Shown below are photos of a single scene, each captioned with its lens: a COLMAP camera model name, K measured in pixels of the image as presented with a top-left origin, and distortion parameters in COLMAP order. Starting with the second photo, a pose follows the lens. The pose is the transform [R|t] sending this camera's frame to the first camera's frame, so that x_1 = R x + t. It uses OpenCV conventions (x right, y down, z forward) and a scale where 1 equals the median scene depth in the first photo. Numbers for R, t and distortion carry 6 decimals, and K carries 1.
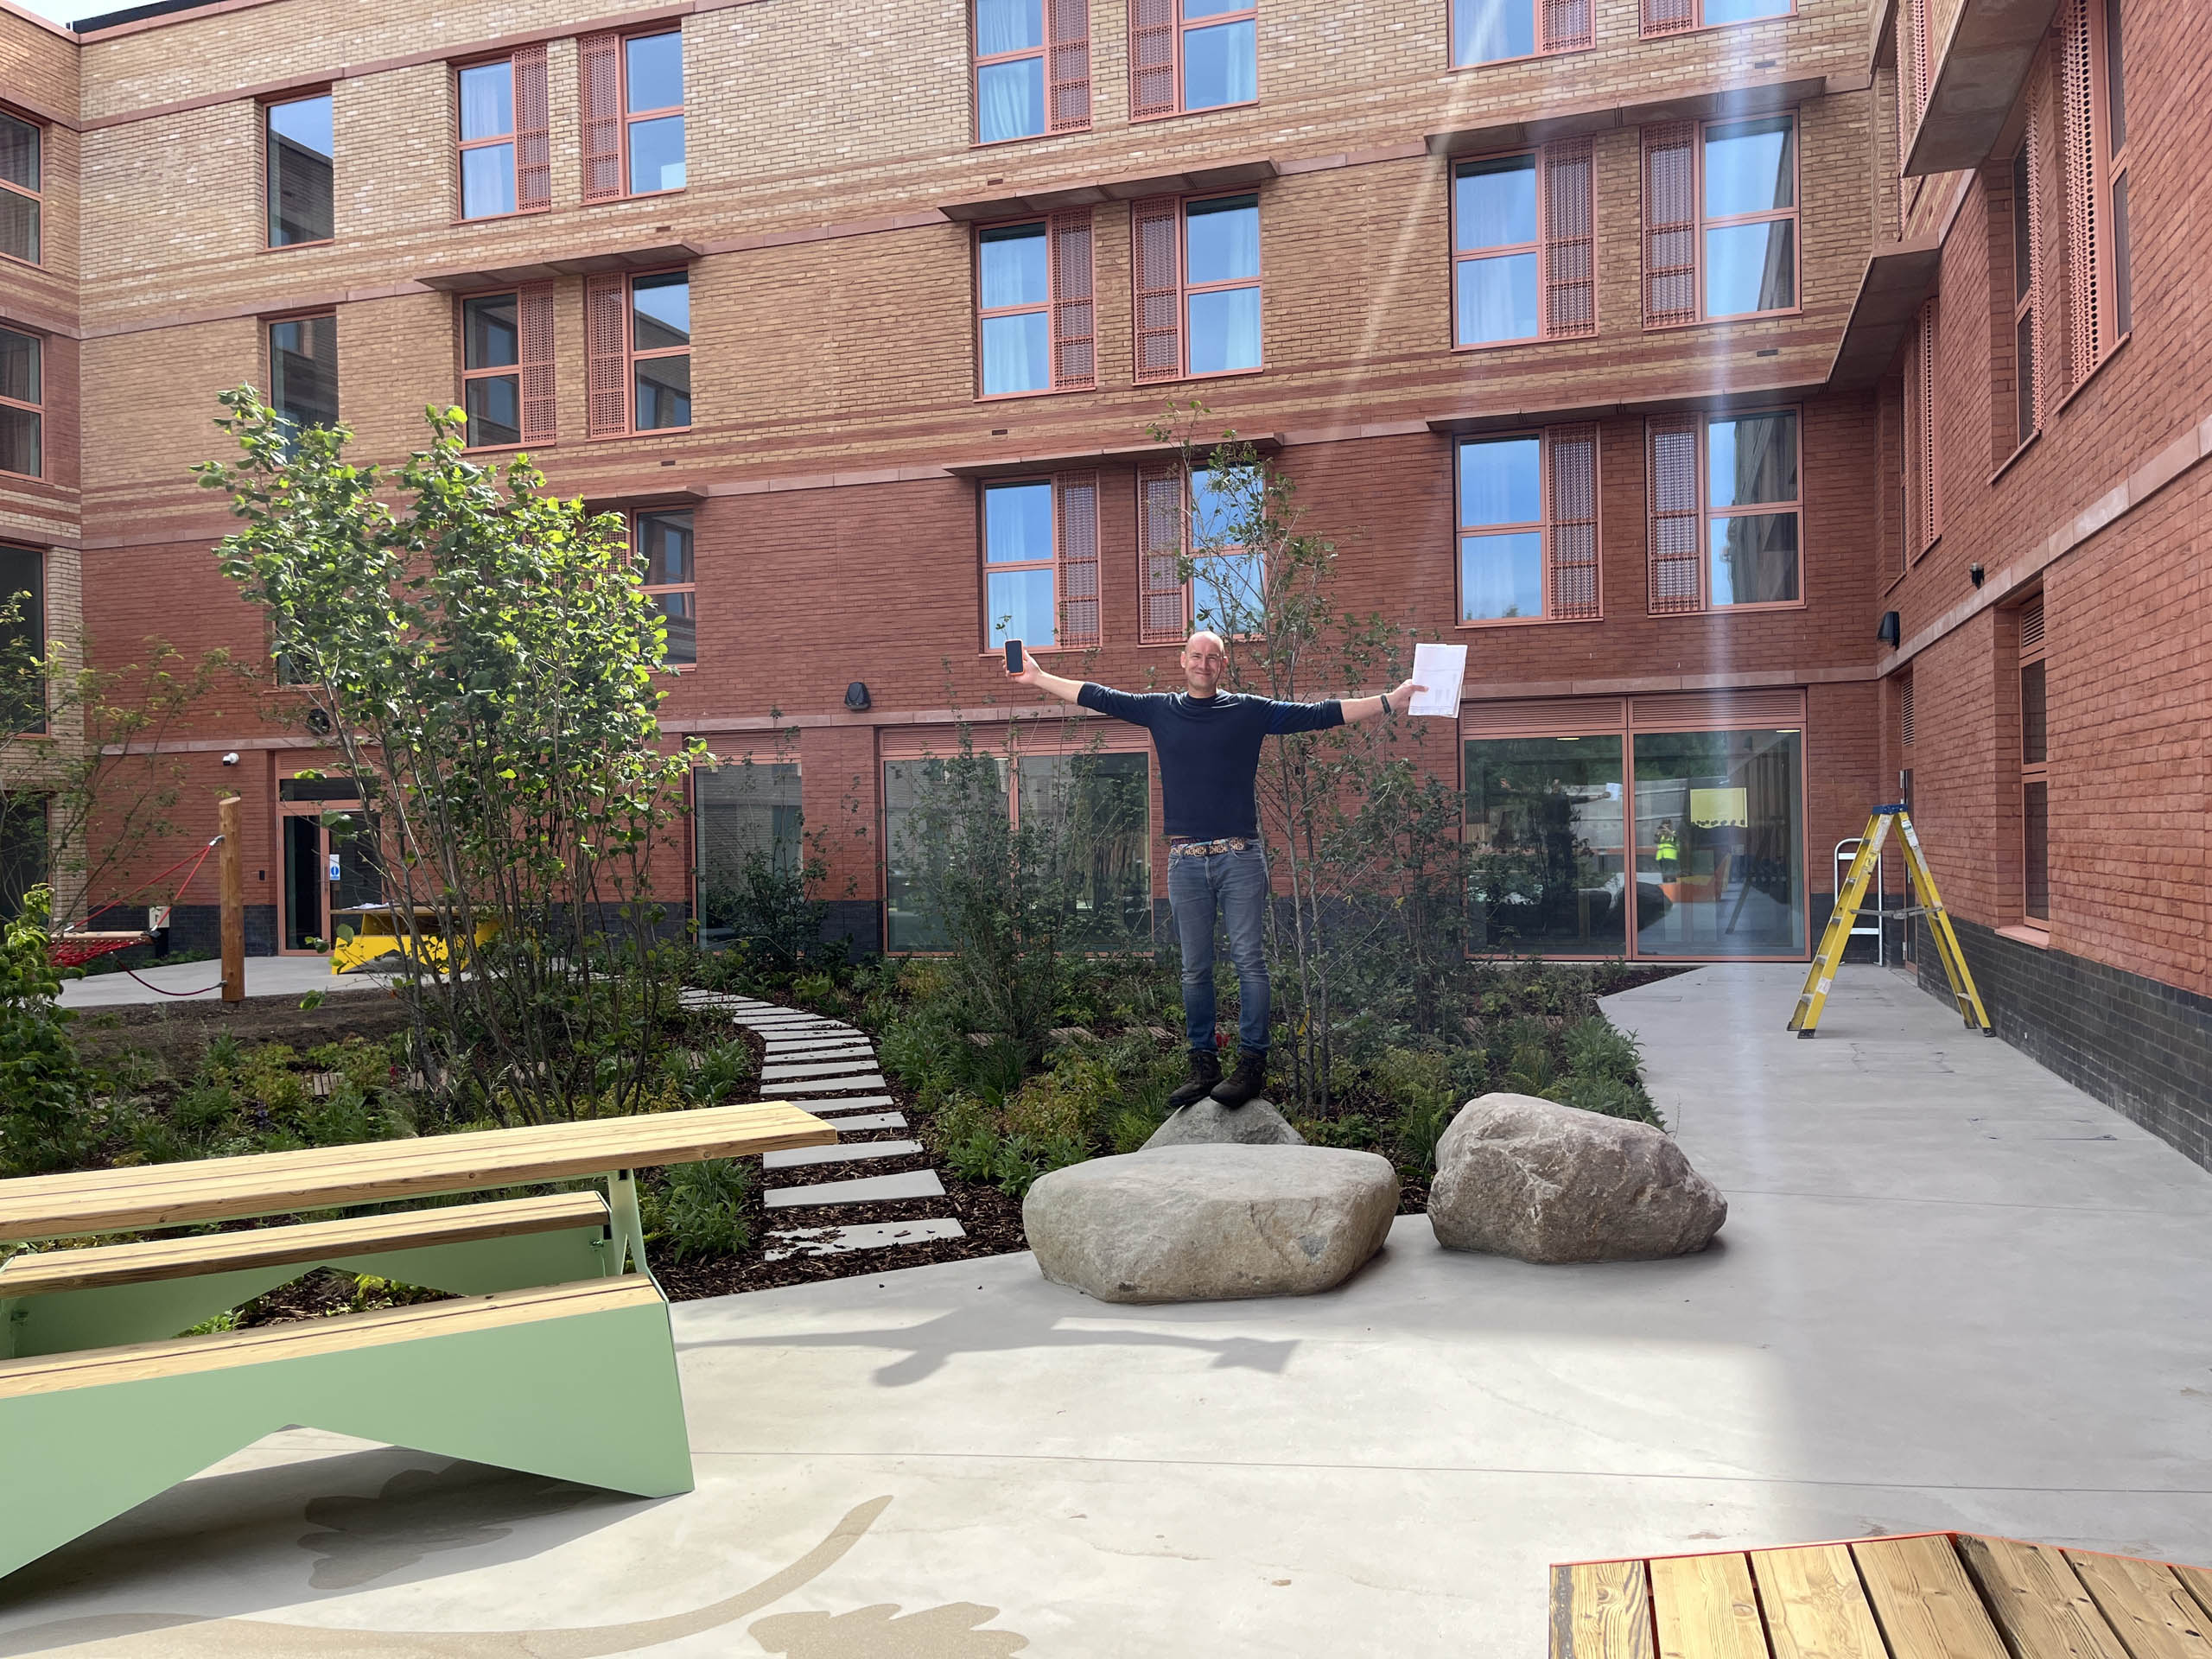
lens RADIAL K [[1680.6, 0, 1108.8], [0, 1680.6, 840.5], [0, 0, 1]] dist [0.029244, 0.000591]
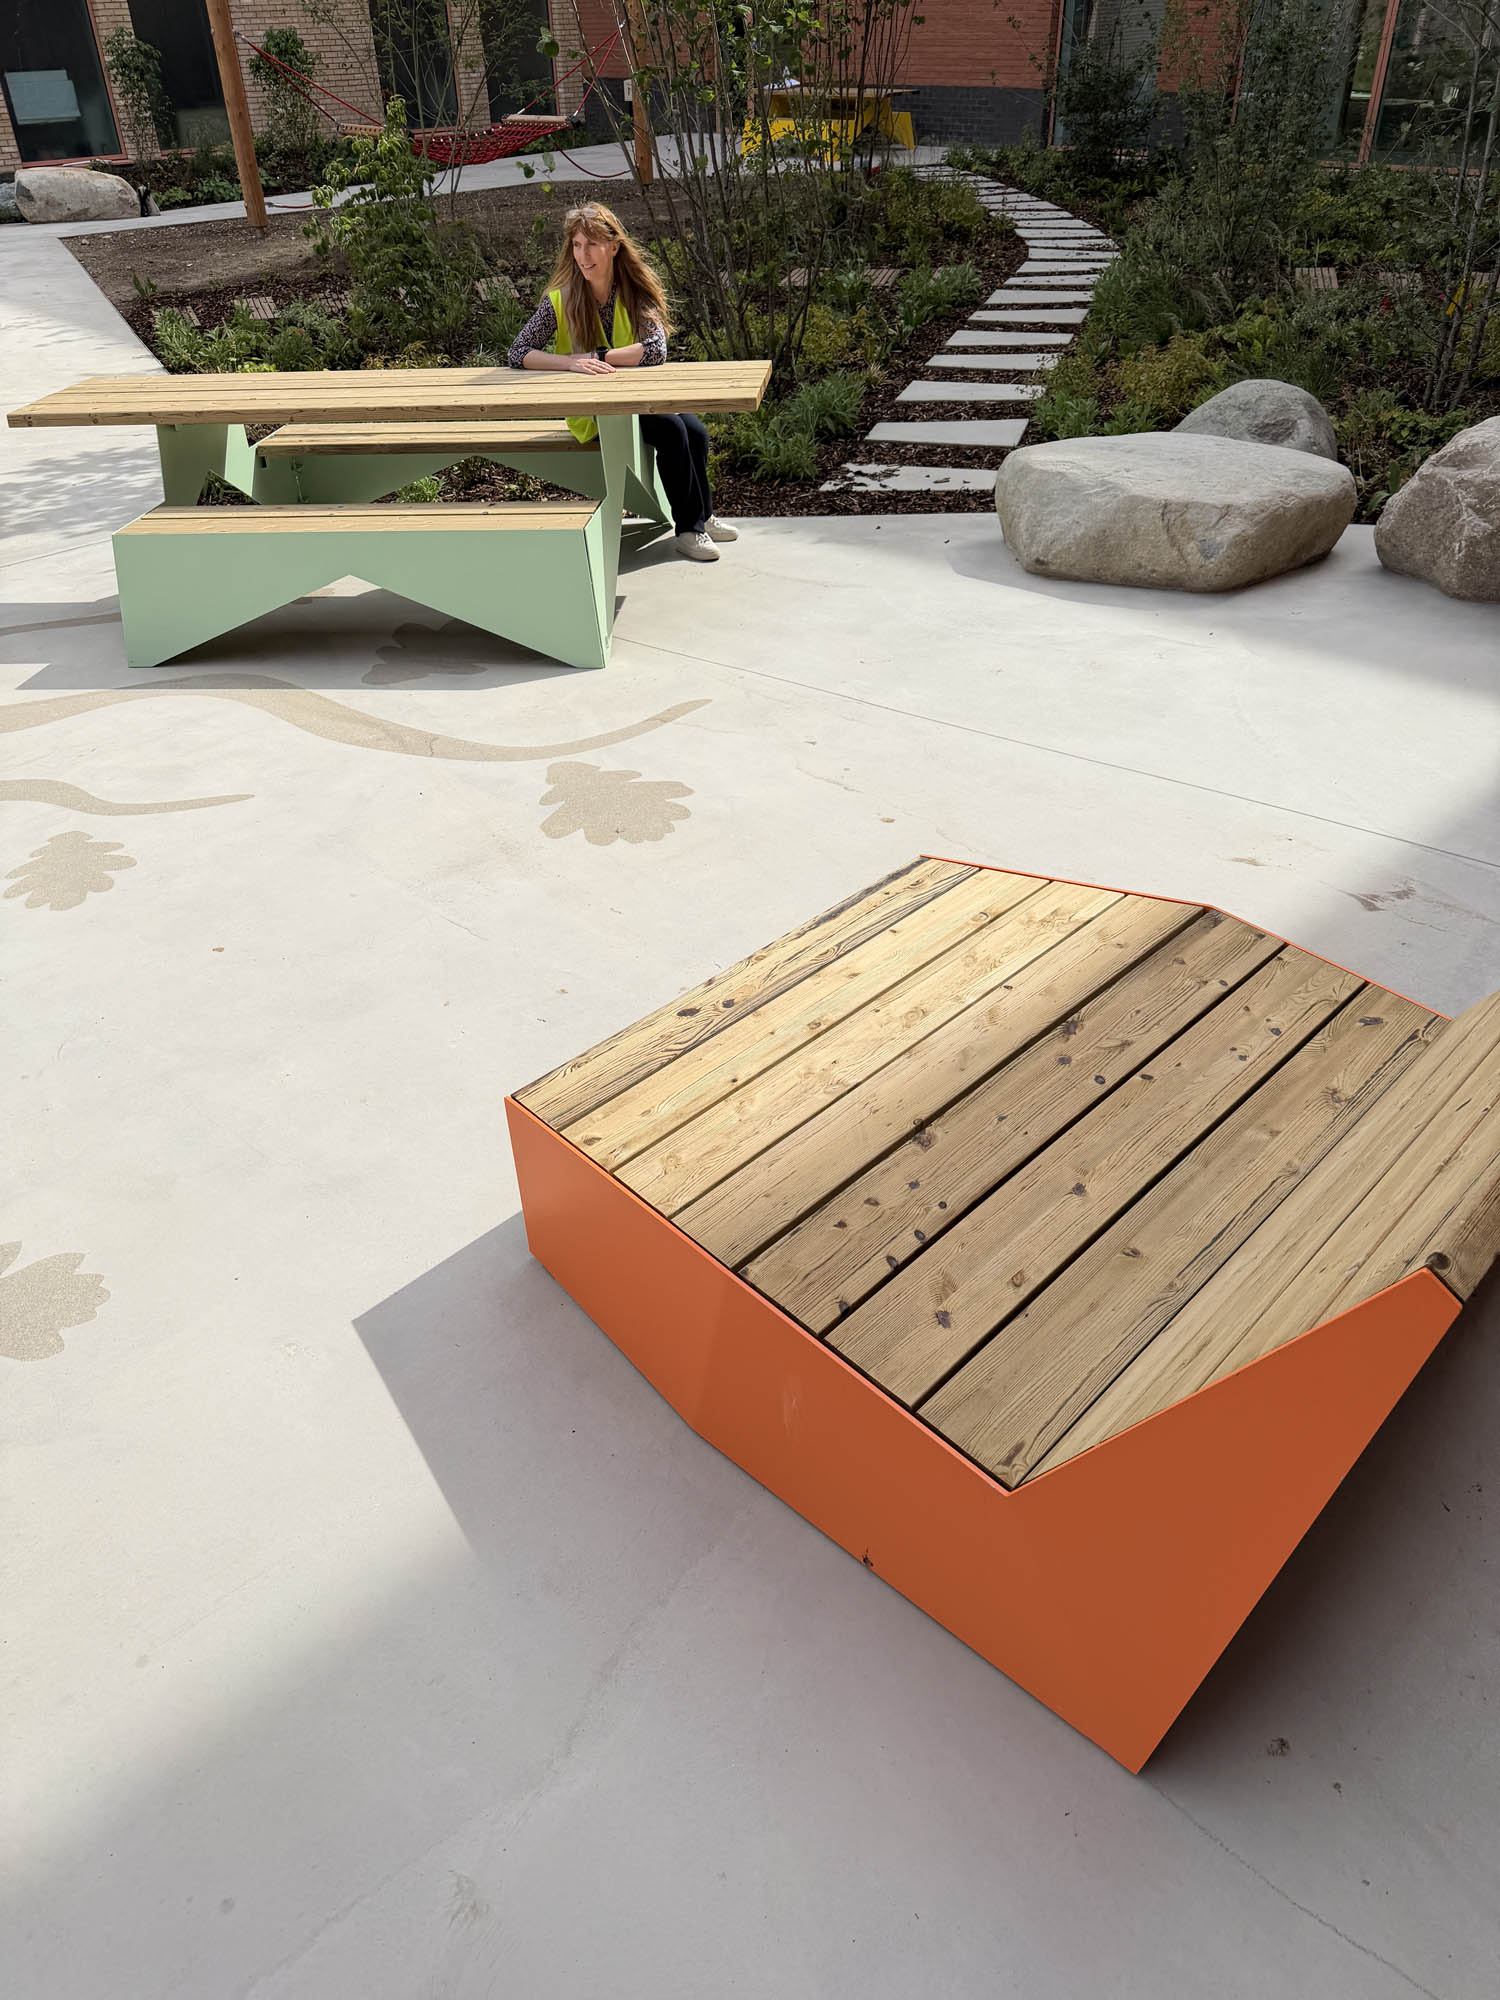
lens RADIAL K [[1439.5, 0, 745.7], [0, 1439.5, 992.3], [0, 0, 1]] dist [0.009699, -0.010830]
pose [[0.876523, 0.272394, -0.396874, 0.303989], [0.004993, 0.819295, 0.573350, -0.060621], [0.481334, -0.504536, 0.716771, 0.043243]]
